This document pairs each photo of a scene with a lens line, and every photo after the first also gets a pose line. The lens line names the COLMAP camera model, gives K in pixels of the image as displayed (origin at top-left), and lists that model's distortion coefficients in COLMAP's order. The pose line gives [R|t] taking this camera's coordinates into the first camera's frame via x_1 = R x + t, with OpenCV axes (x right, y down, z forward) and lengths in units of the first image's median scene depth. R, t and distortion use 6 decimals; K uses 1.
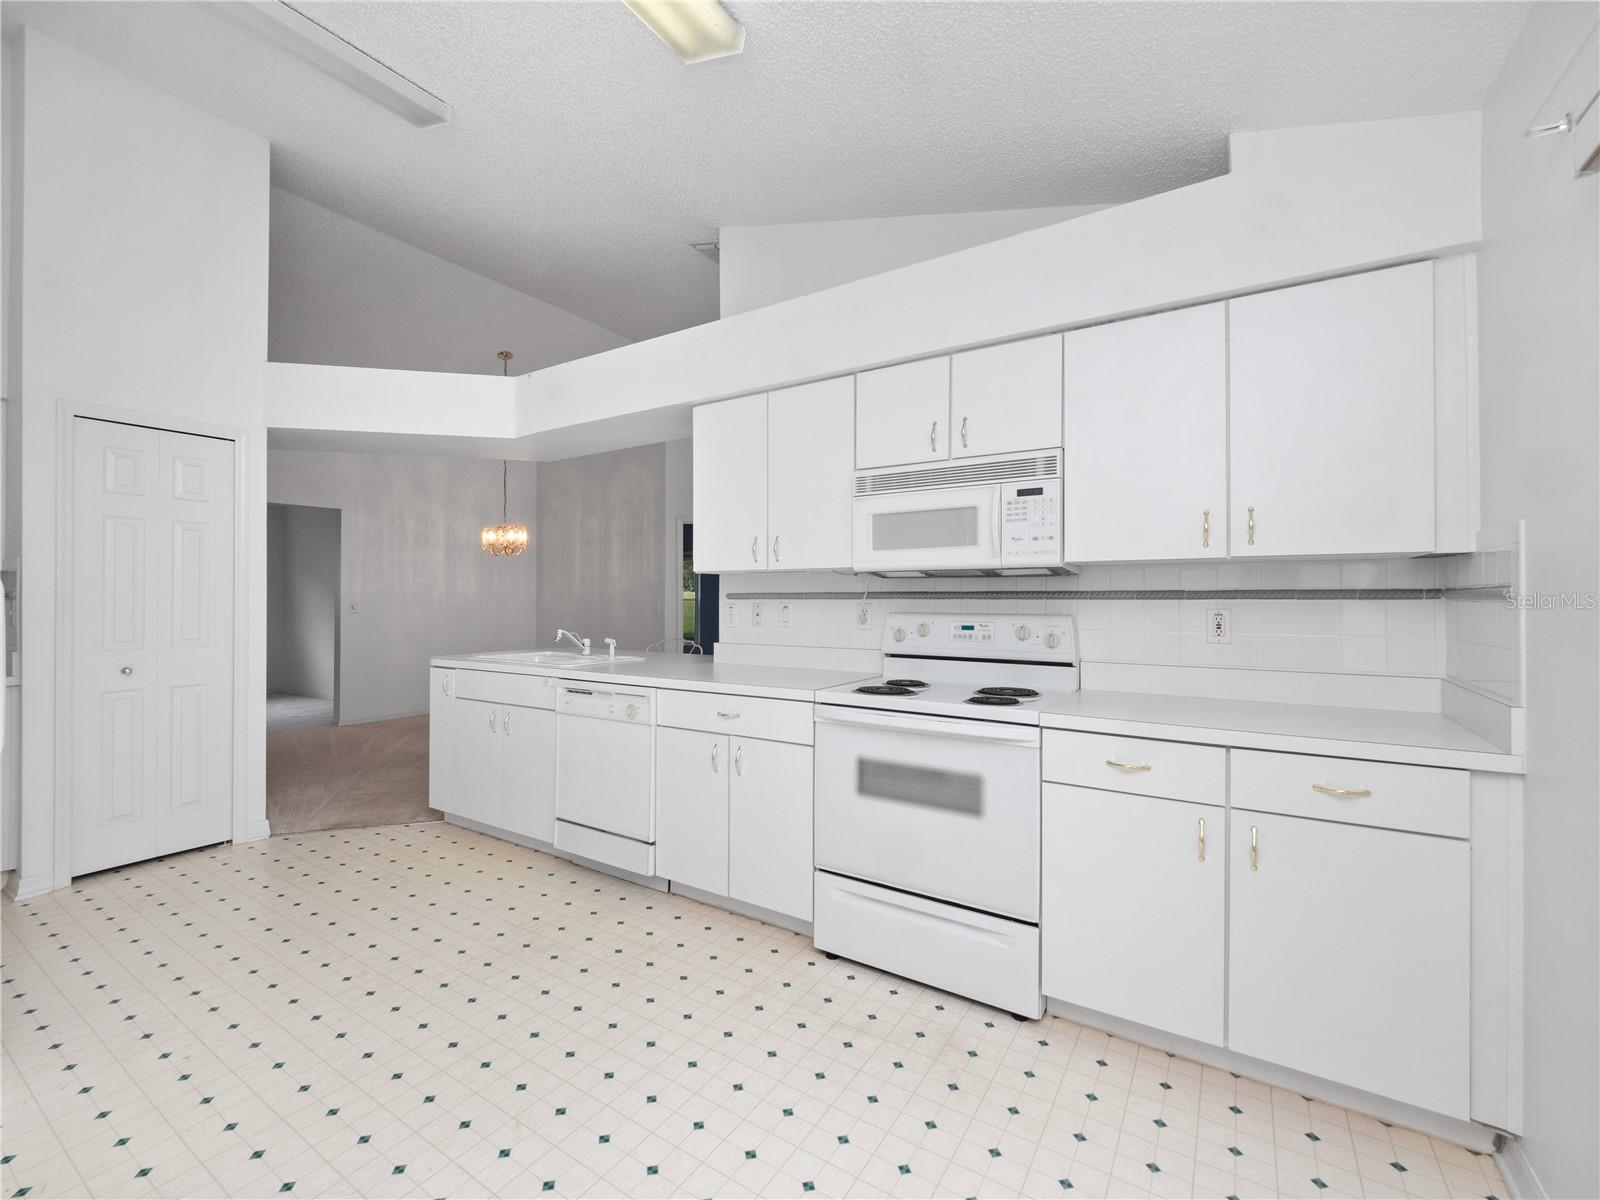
lens RADIAL K [[696.9, 0, 785.9], [0, 696.9, 588.3], [0, 0, 1]] dist [0.002265, -0.011381]
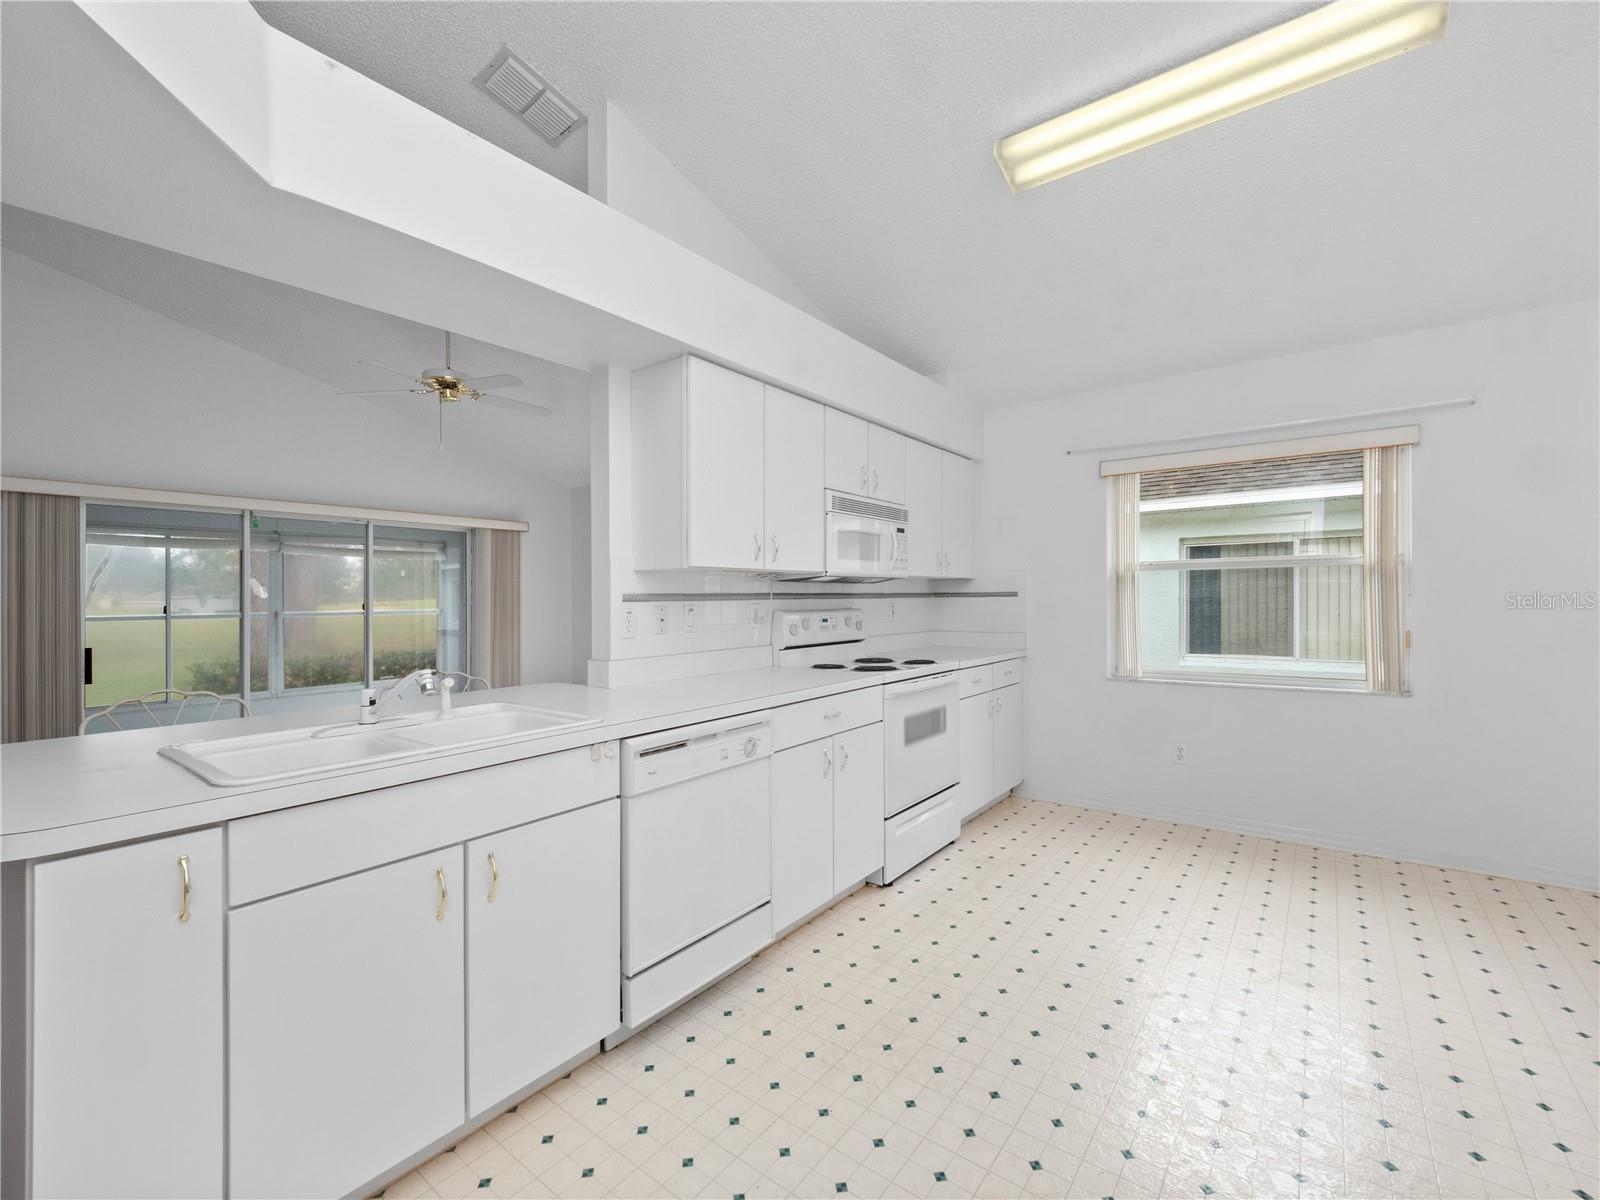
lens RADIAL K [[696.9, 0, 785.9], [0, 696.9, 588.3], [0, 0, 1]] dist [0.002265, -0.011381]
pose [[0.072815, 0.009507, 0.997300, -1.069235], [-0.005348, 0.999944, -0.009142, 0.008043], [-0.997331, -0.004667, 0.072862, 0.975969]]
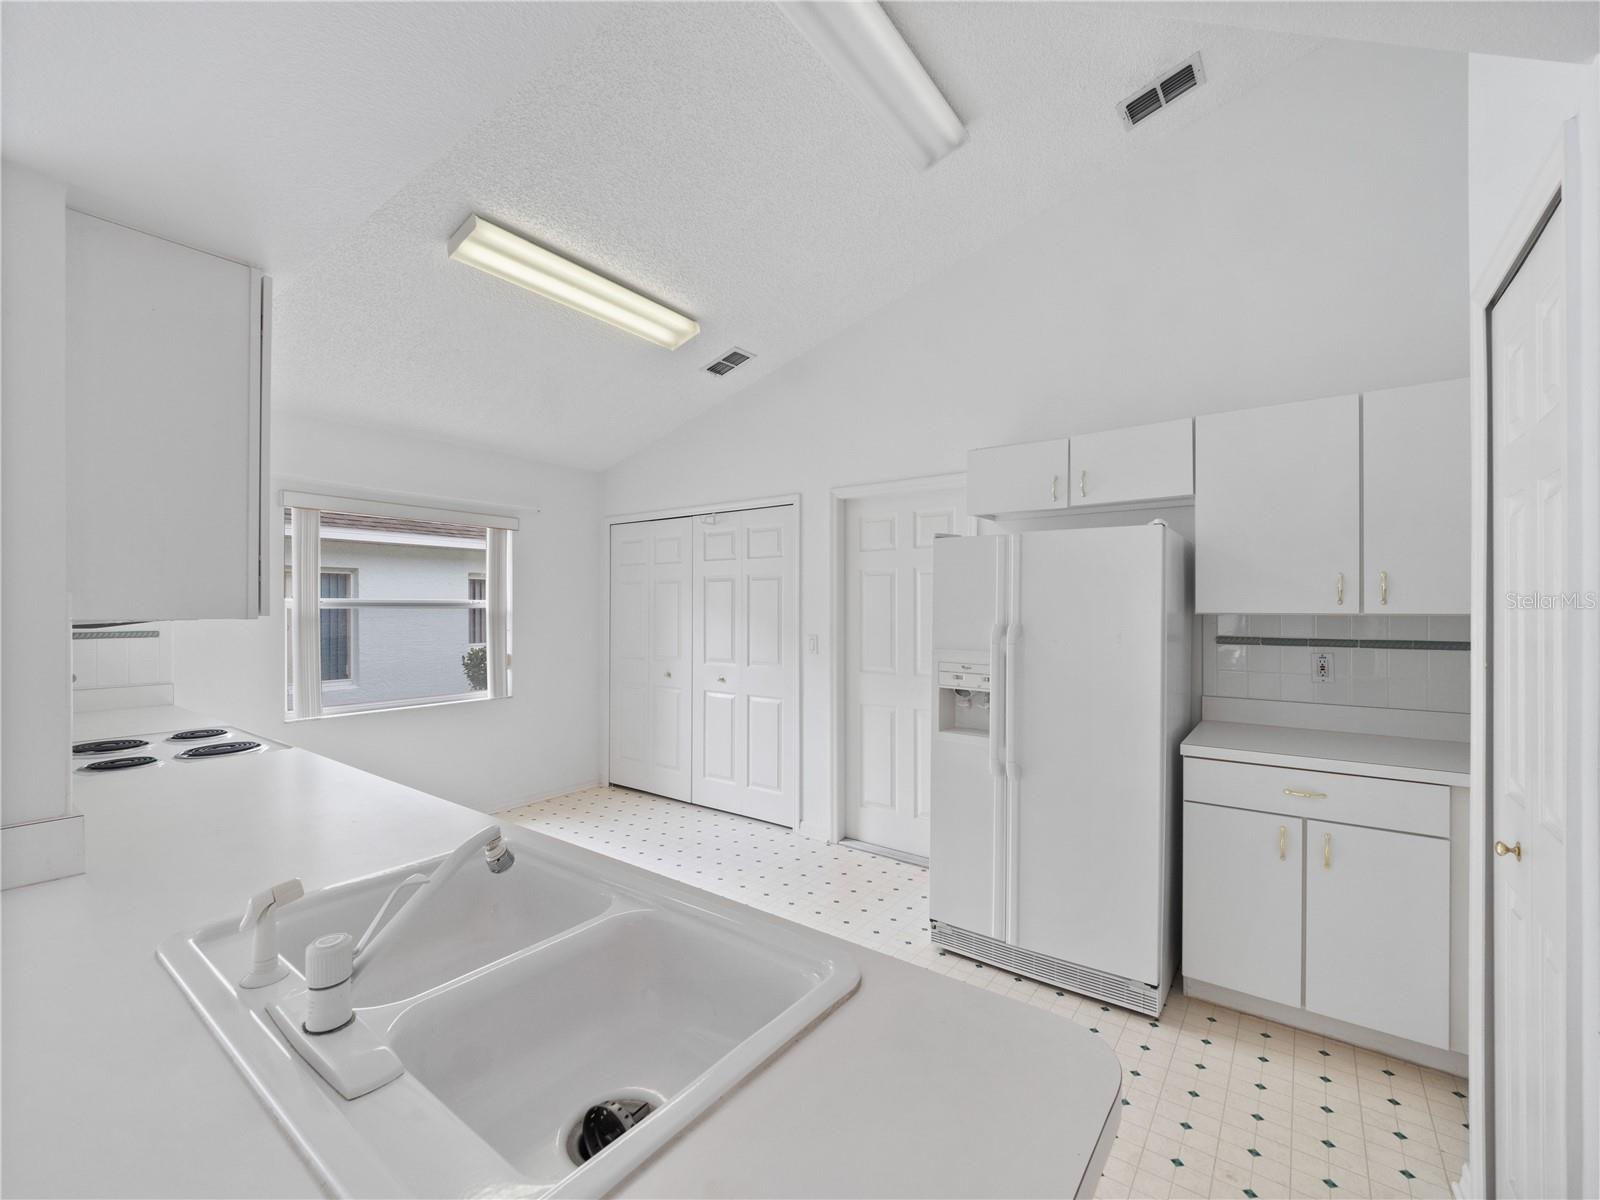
lens RADIAL K [[647.6, 0, 800.0], [0, 647.6, 600.0], [0, 0, 1]] dist [0.001383, -0.000030]
pose [[-0.999406, -0.005219, 0.034056, -0.597962], [-0.006452, 0.999324, -0.036186, -0.022619], [-0.033844, -0.036384, -0.998765, 1.684386]]
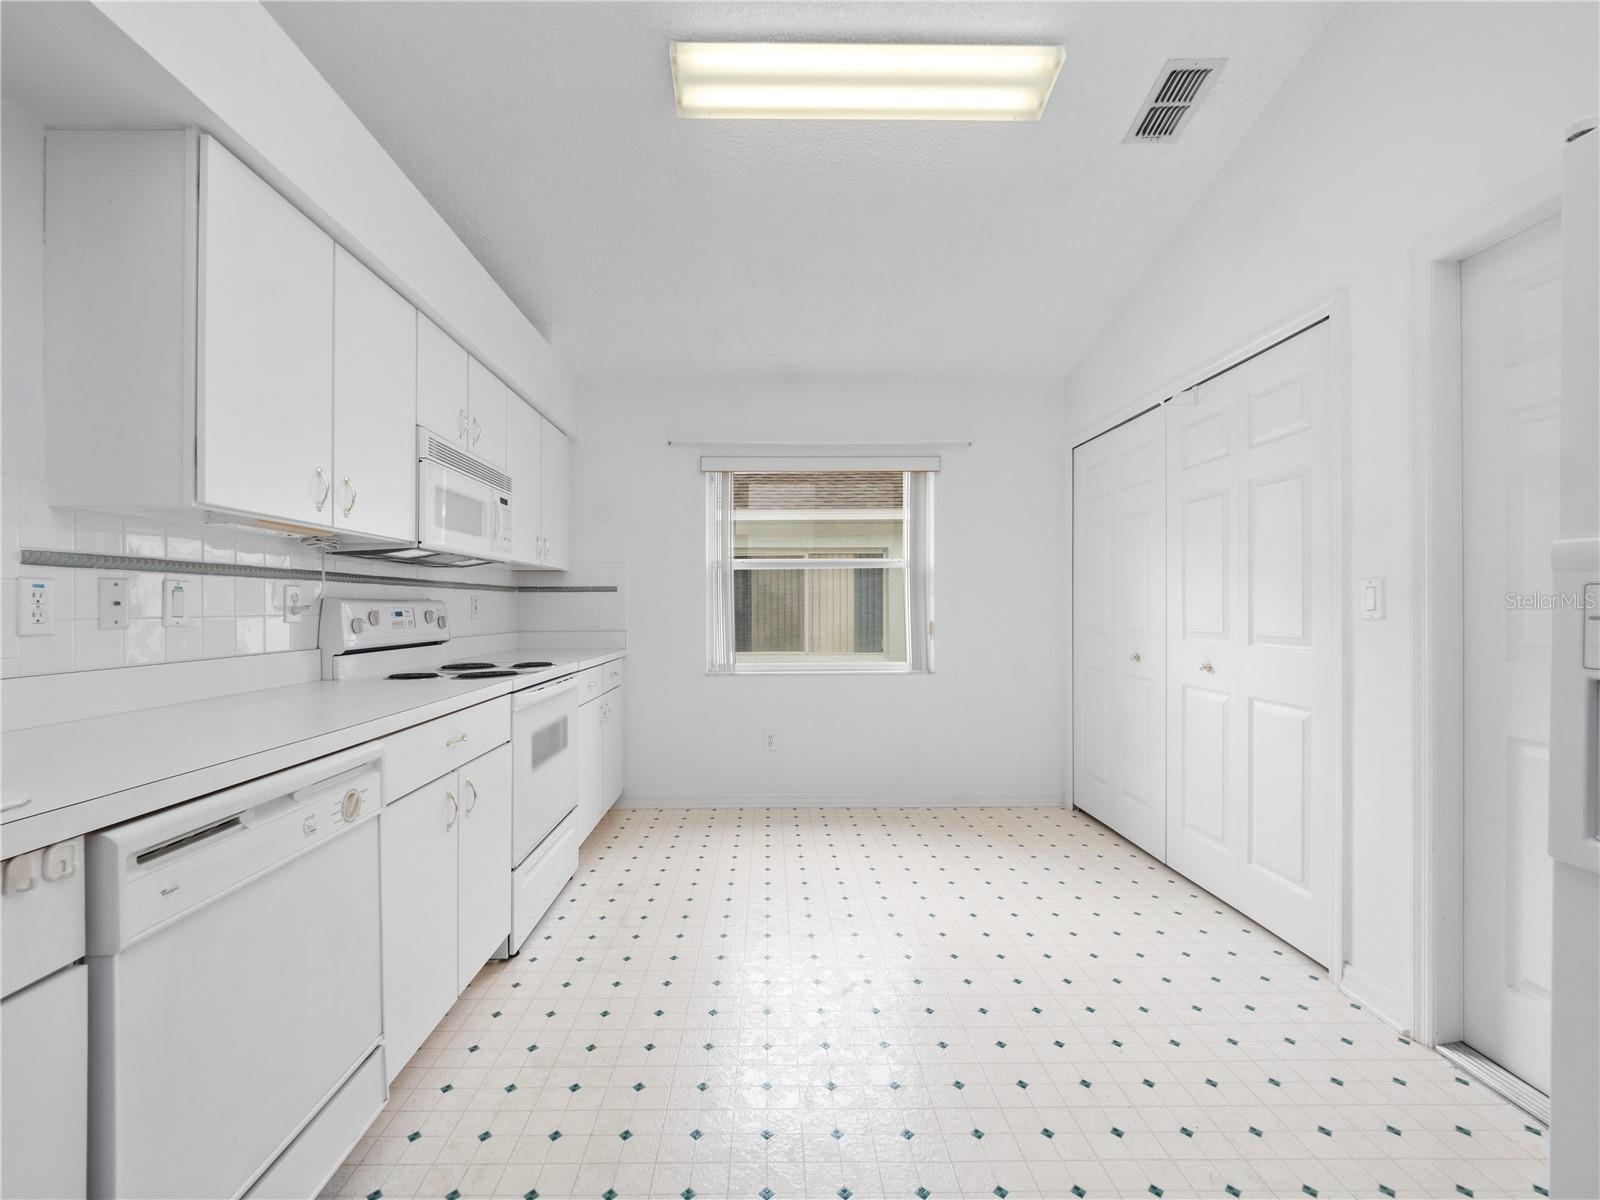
lens RADIAL K [[691.1, 0, 789.8], [0, 691.1, 607.3], [0, 0, 1]] dist [0.005703, -0.011258]
pose [[-0.579803, -0.001527, 0.814756, -0.827670], [-0.010588, 0.999928, -0.005660, 0.047038], [-0.814688, -0.011908, -0.579777, 1.111463]]
